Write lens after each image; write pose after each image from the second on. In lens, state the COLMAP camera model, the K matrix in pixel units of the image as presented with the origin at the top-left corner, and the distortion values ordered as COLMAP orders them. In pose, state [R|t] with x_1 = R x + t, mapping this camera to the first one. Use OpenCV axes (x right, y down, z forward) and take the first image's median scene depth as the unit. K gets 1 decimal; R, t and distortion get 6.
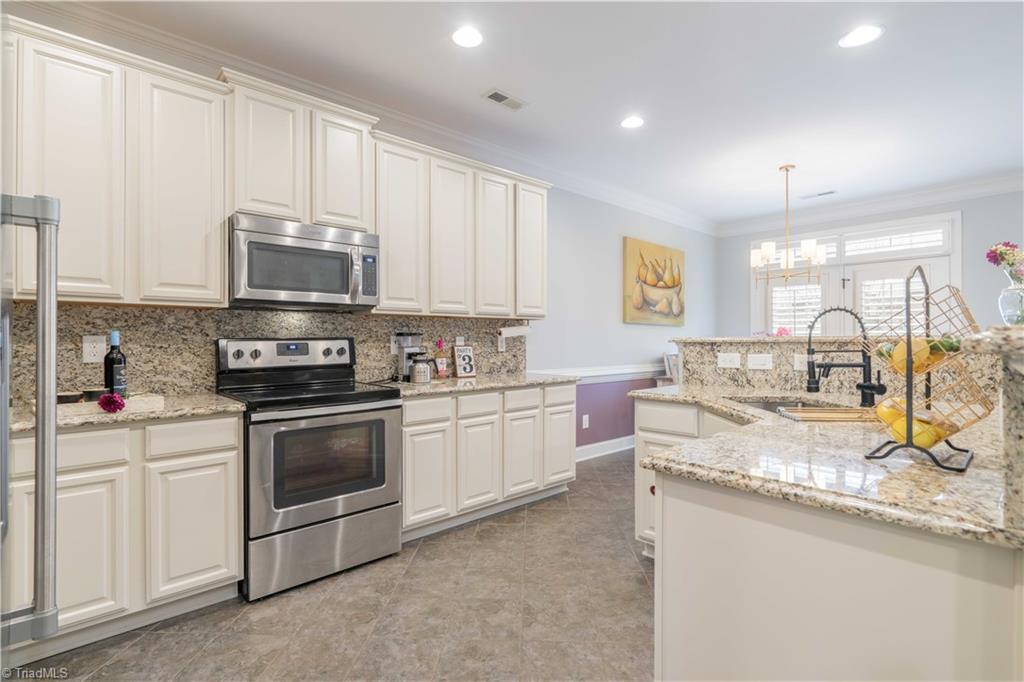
lens RADIAL K [[500.6, 0, 512.6], [0, 500.6, 335.8], [0, 0, 1]] dist [0.026341, 0.000349]
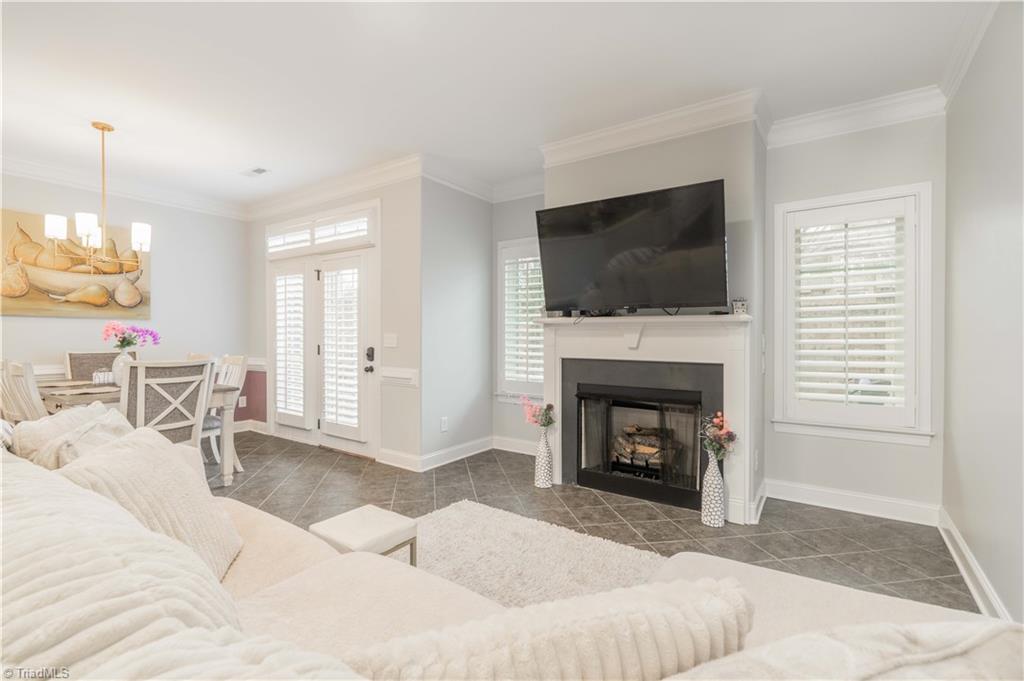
lens RADIAL K [[469.4, 0, 509.0], [0, 469.4, 337.6], [0, 0, 1]] dist [0.004253, 0.000373]
pose [[0.979672, 0.000817, 0.200606, 0.848382], [-0.004883, 0.999792, 0.019777, -0.007538], [-0.200548, -0.020354, 0.979472, 0.097052]]
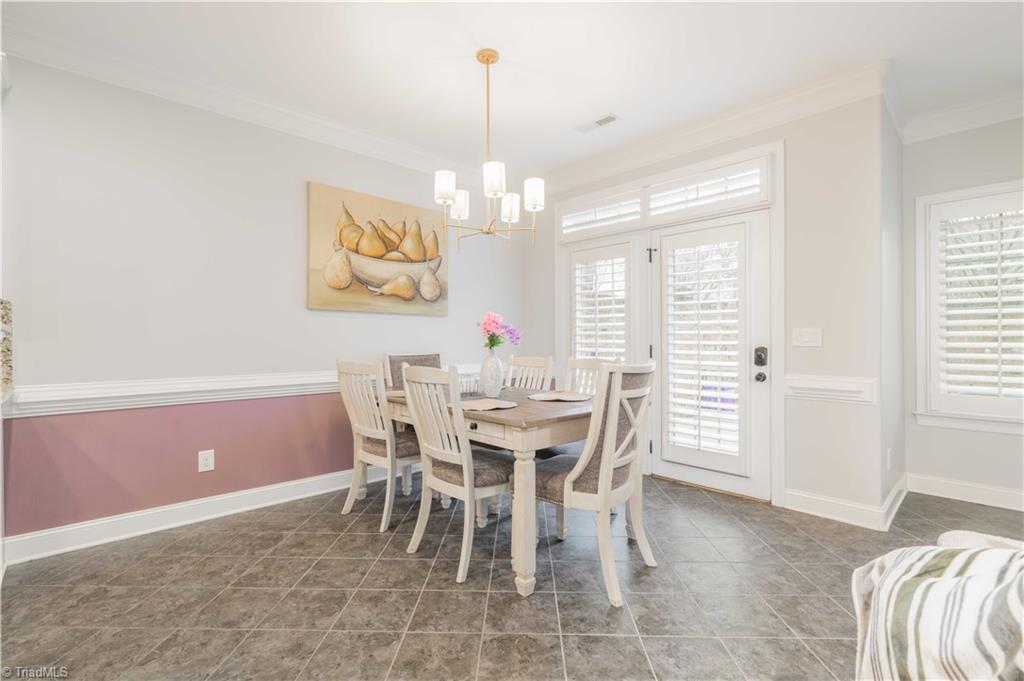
lens RADIAL K [[469.4, 0, 509.0], [0, 469.4, 337.6], [0, 0, 1]] dist [0.004253, 0.000373]
pose [[0.999987, -0.003461, 0.003679, 0.465053], [0.003435, 0.999970, 0.006874, 0.008817], [-0.003702, -0.006861, 0.999970, 0.344666]]
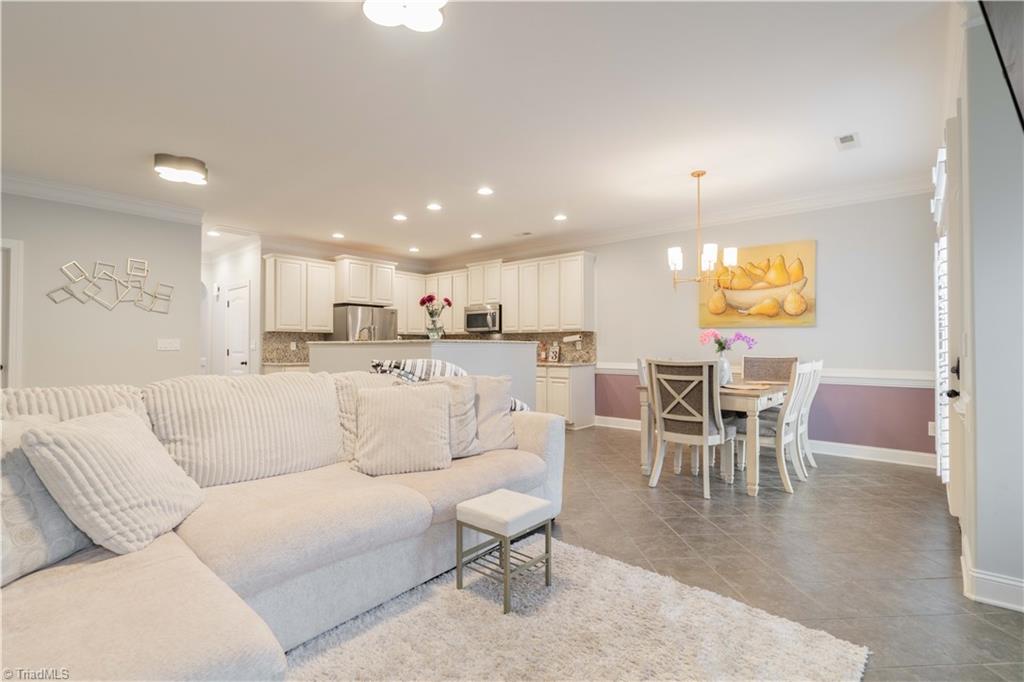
lens RADIAL K [[479.3, 0, 511.5], [0, 479.3, 345.3], [0, 0, 1]] dist [0.001369, 0.000226]
pose [[0.100797, 0.000251, -0.994907, 1.206936], [0.010470, 0.999944, 0.001313, 0.008076], [0.994852, -0.010549, 0.100789, 0.431311]]
